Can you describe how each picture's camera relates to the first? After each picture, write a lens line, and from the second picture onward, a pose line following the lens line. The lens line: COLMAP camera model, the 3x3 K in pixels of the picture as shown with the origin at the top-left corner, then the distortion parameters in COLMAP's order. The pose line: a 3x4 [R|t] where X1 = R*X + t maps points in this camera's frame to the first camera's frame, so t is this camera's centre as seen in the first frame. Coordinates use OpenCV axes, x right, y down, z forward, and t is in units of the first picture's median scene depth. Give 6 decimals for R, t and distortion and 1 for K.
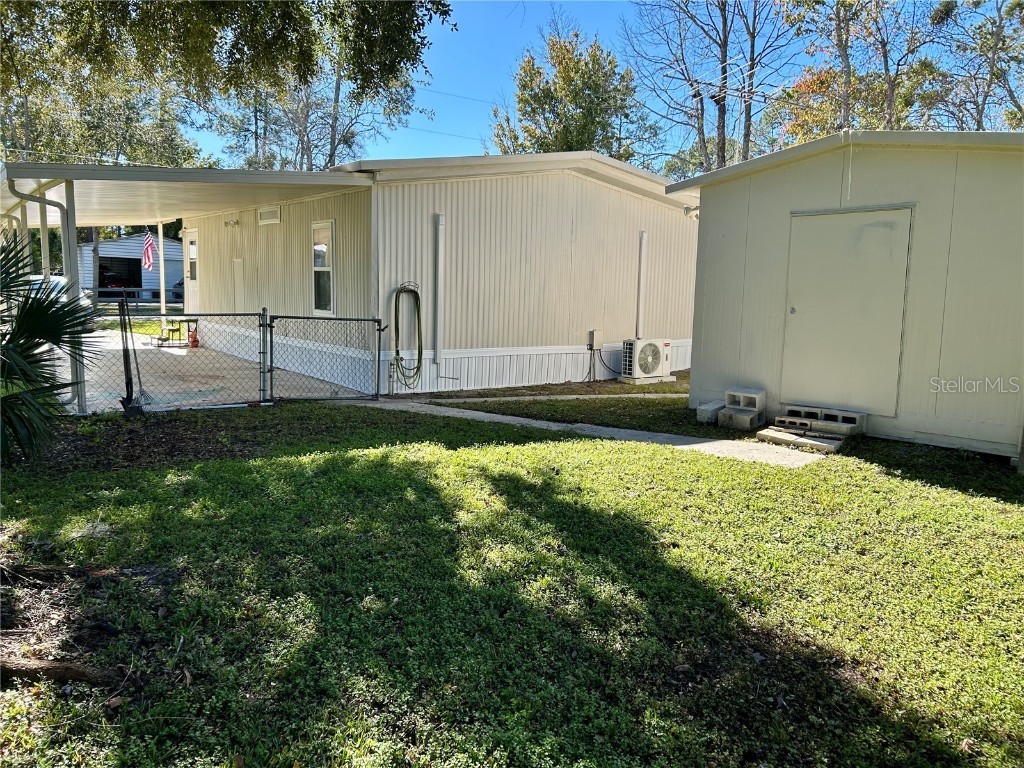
lens RADIAL K [[767.4, 0, 507.9], [0, 767.4, 383.9], [0, 0, 1]] dist [0.036626, -0.059409]
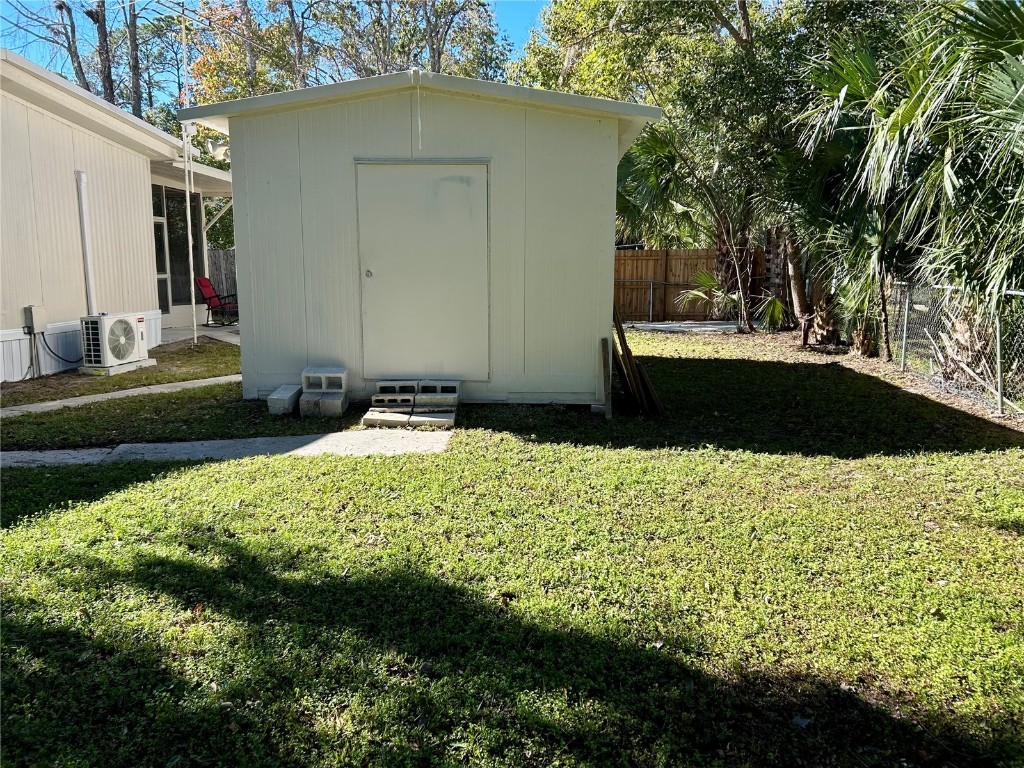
lens RADIAL K [[767.4, 0, 513.2], [0, 767.4, 387.7], [0, 0, 1]] dist [0.036626, -0.059409]
pose [[0.684171, -0.131485, 0.717372, -0.171234], [0.090887, 0.991318, 0.095015, -0.036070], [-0.723637, 0.000193, 0.690181, 0.292004]]
